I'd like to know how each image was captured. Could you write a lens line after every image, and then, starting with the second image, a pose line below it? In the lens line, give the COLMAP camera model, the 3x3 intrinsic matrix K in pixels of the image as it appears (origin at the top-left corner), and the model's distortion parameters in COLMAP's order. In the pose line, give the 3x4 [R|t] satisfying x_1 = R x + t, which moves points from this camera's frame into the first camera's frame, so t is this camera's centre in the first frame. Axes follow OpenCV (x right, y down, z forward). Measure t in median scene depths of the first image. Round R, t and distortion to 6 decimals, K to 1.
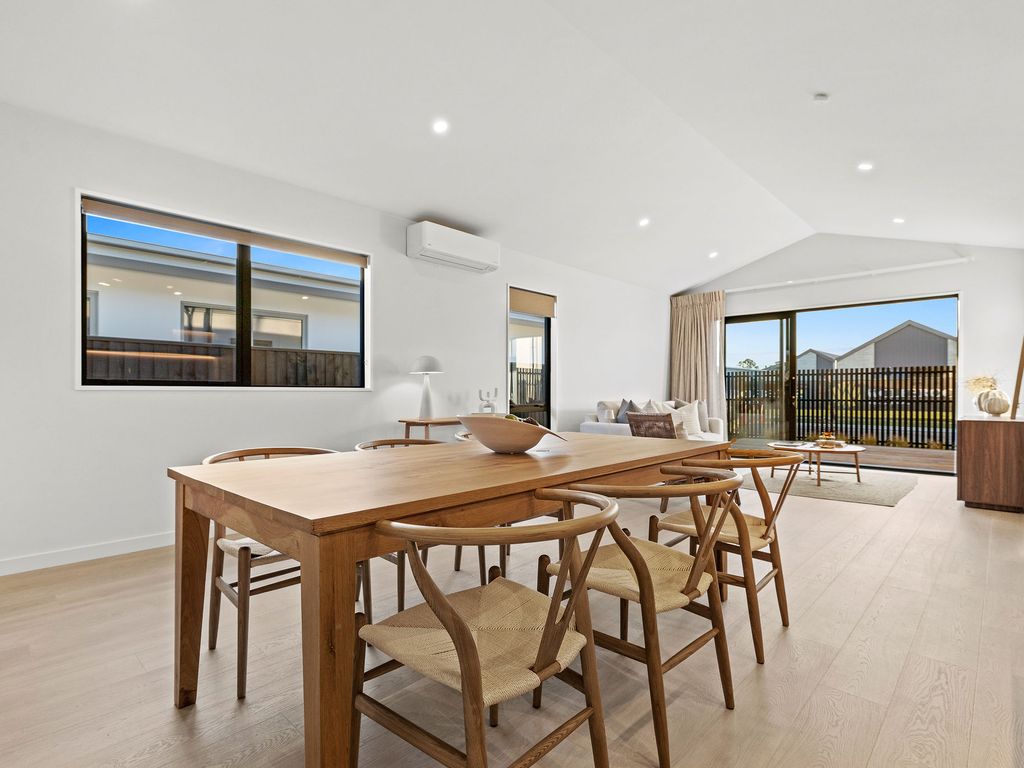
lens RADIAL K [[510.2, 0, 509.8], [0, 510.2, 381.0], [0, 0, 1]] dist [-0.001027, -0.000085]
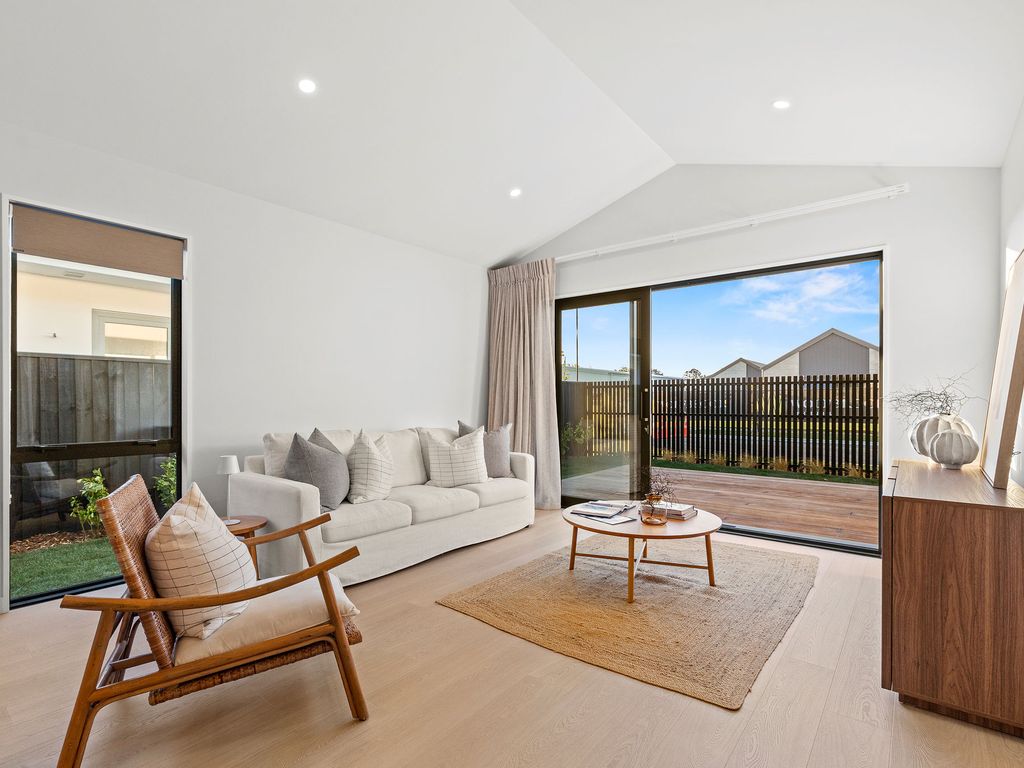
lens RADIAL K [[501.1, 0, 510.5], [0, 501.1, 389.0], [0, 0, 1]] dist [-0.002177, -0.000135]
pose [[0.996240, 0.001820, 0.086615, 0.306932], [-0.001761, 0.999998, -0.000757, -0.006249], [-0.086616, 0.000602, 0.996242, 0.352854]]
